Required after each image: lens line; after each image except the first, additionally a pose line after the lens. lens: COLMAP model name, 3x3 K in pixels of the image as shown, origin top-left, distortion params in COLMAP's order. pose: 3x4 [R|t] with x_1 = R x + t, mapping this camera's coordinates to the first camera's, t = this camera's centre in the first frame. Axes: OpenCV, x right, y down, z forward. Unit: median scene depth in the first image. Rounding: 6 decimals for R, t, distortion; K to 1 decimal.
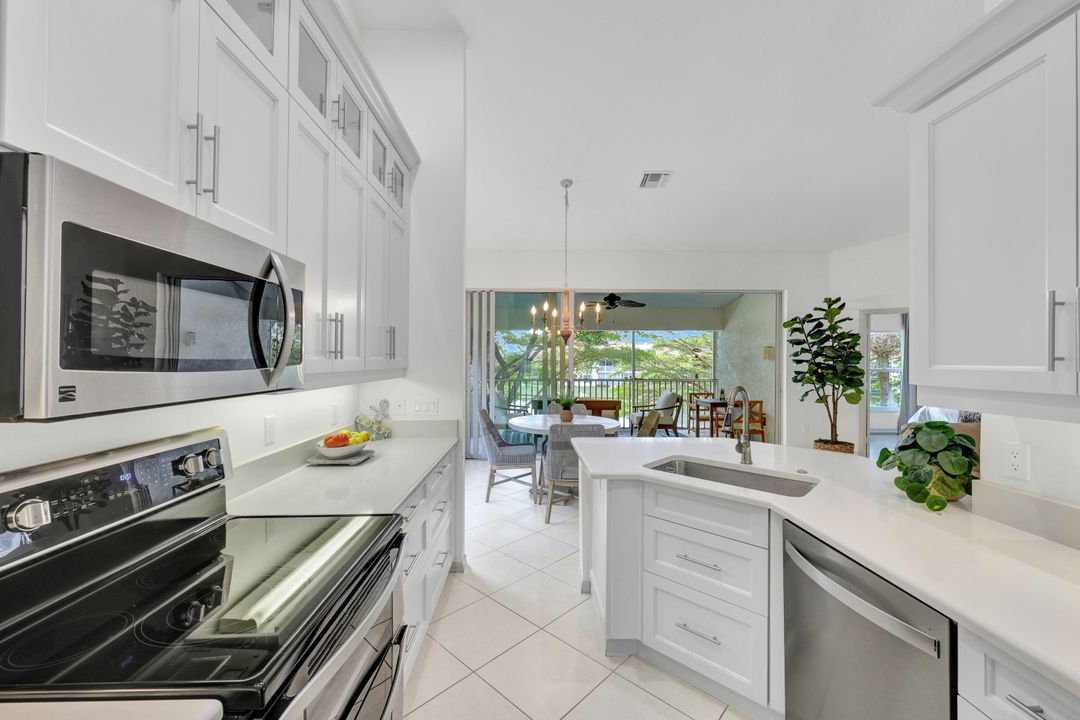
lens RADIAL K [[439.7, 0, 532.1], [0, 439.7, 346.5], [0, 0, 1]] dist [-0.000826, 0.000070]
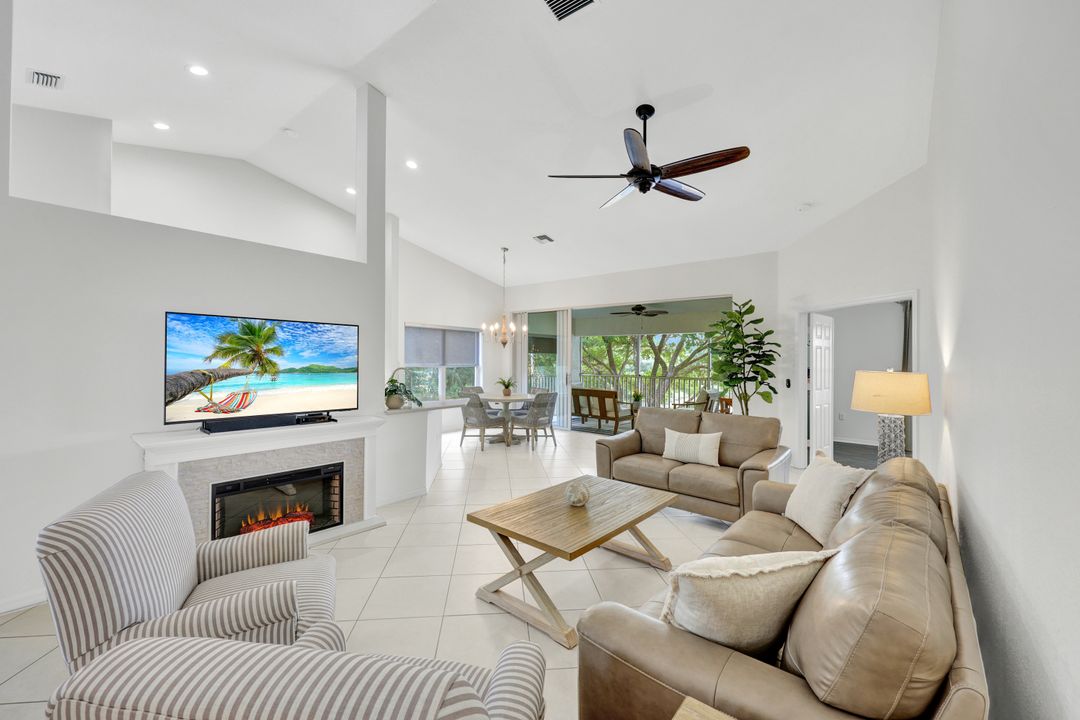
lens RADIAL K [[427.3, 0, 540.0], [0, 427.3, 360.0], [0, 0, 1]] dist [-0.001022, 0.000268]
pose [[0.761165, 0.005308, -0.648537, 2.246081], [0.013120, 0.999636, 0.023581, 0.003600], [0.648426, -0.026458, 0.760818, -0.222793]]
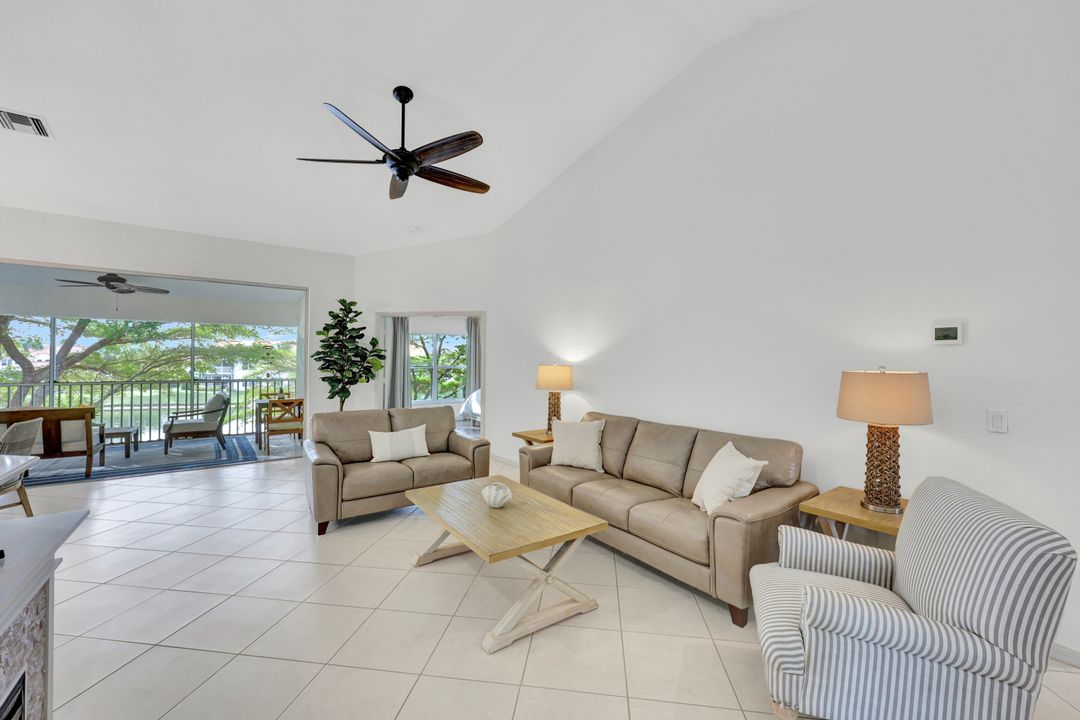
lens RADIAL K [[432.0, 0, 535.2], [0, 432.0, 362.9], [0, 0, 1]] dist [-0.001988, -0.000286]
pose [[0.811398, 0.004010, 0.584481, 1.057452], [-0.024764, 0.999314, 0.027522, 0.004534], [-0.583970, -0.036805, 0.810941, -0.268616]]
